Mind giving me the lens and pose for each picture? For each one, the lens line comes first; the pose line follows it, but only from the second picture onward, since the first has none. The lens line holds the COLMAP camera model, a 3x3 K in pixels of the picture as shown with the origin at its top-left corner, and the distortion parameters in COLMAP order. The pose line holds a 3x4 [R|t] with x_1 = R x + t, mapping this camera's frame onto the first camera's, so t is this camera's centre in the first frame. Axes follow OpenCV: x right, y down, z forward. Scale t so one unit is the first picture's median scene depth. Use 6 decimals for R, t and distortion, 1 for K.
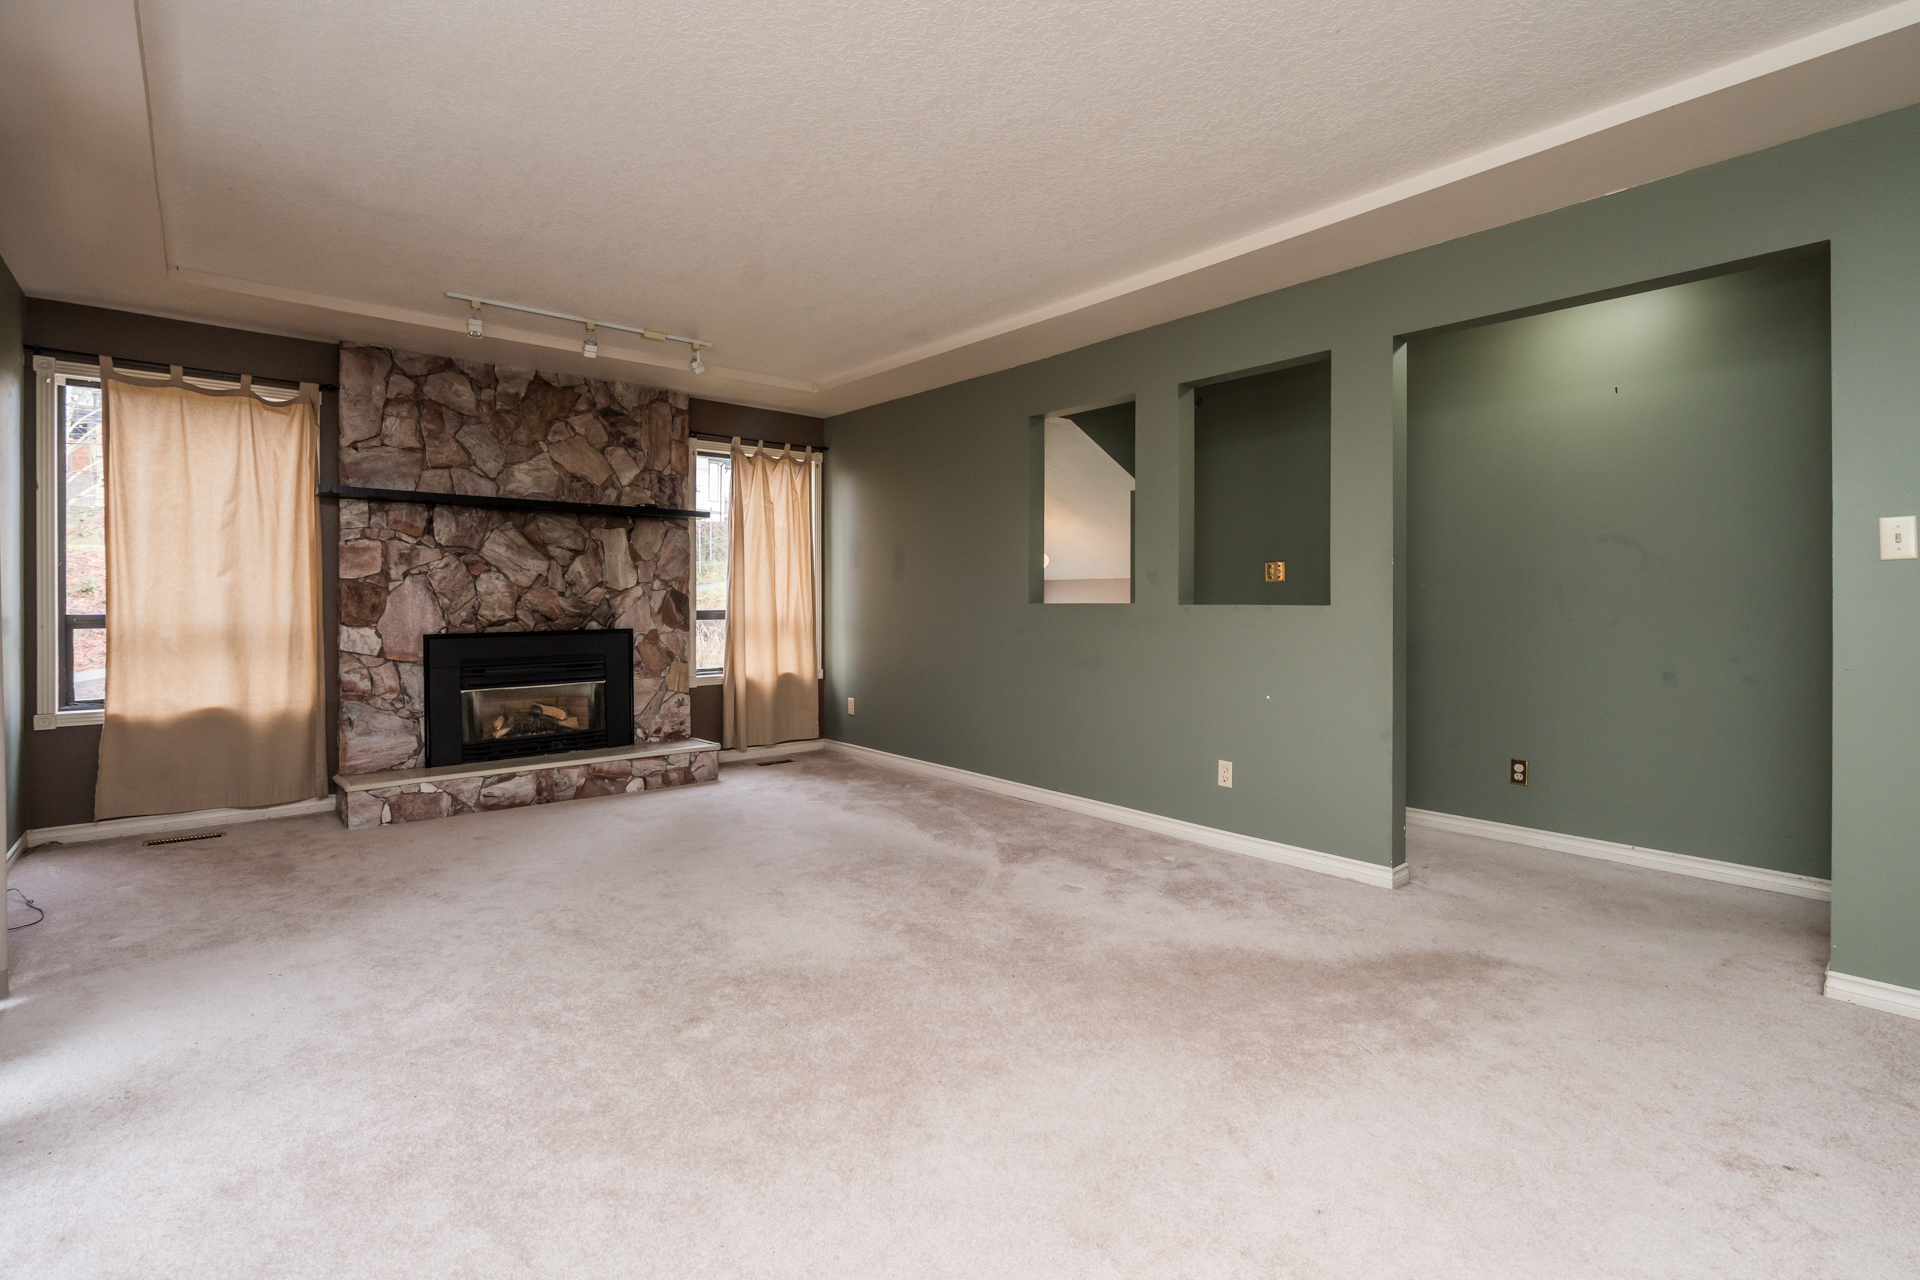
lens RADIAL K [[879.9, 0, 943.6], [0, 879.9, 597.2], [0, 0, 1]] dist [0.002133, 0.001258]
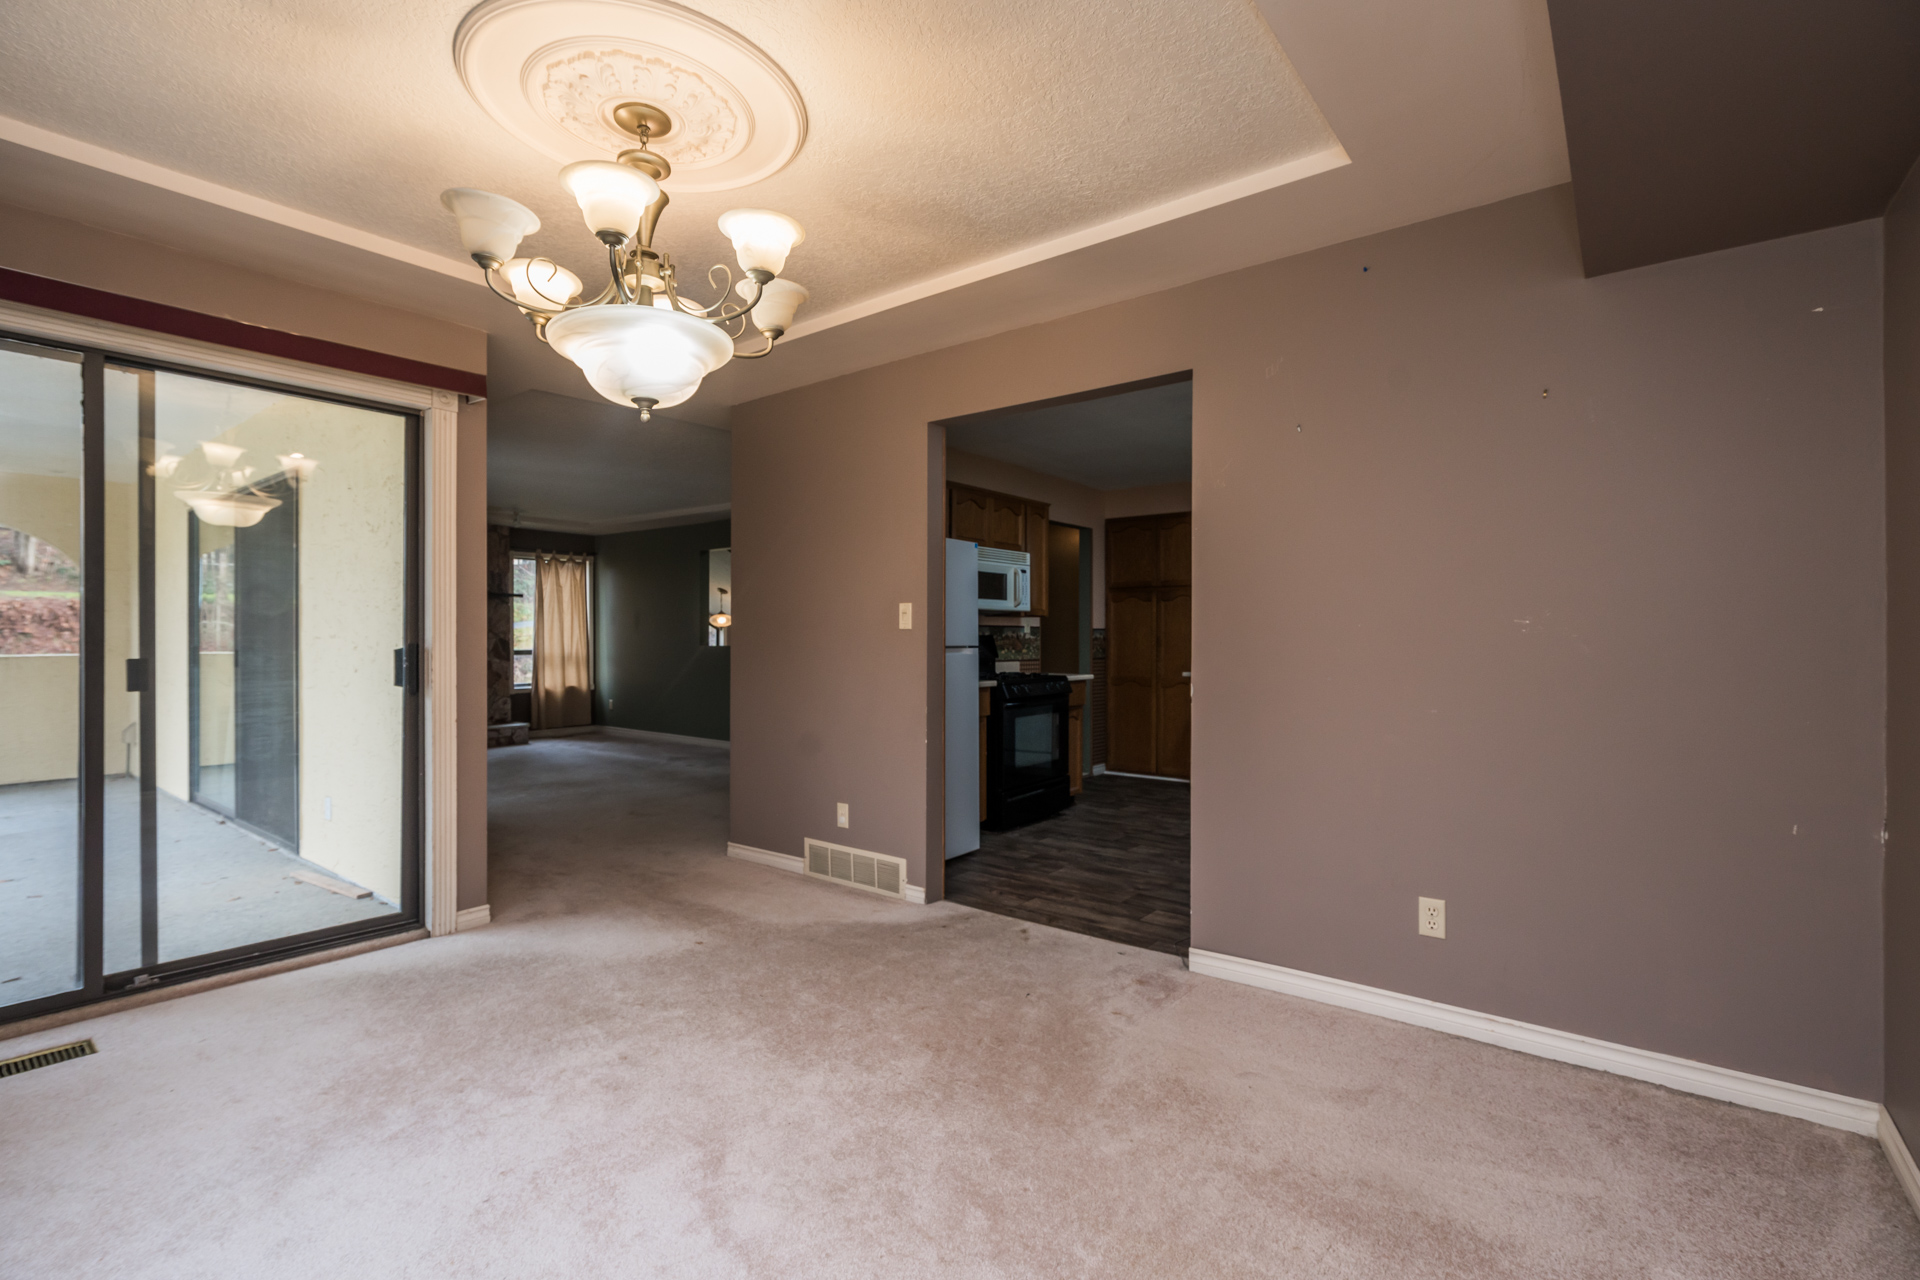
lens RADIAL K [[879.9, 0, 954.4], [0, 879.9, 639.6], [0, 0, 1]] dist [0.002133, 0.001258]
pose [[0.978587, -0.002808, 0.205813, 0.204719], [0.002353, 0.999994, 0.002456, -0.007073], [-0.205819, -0.001919, 0.978588, -0.850539]]
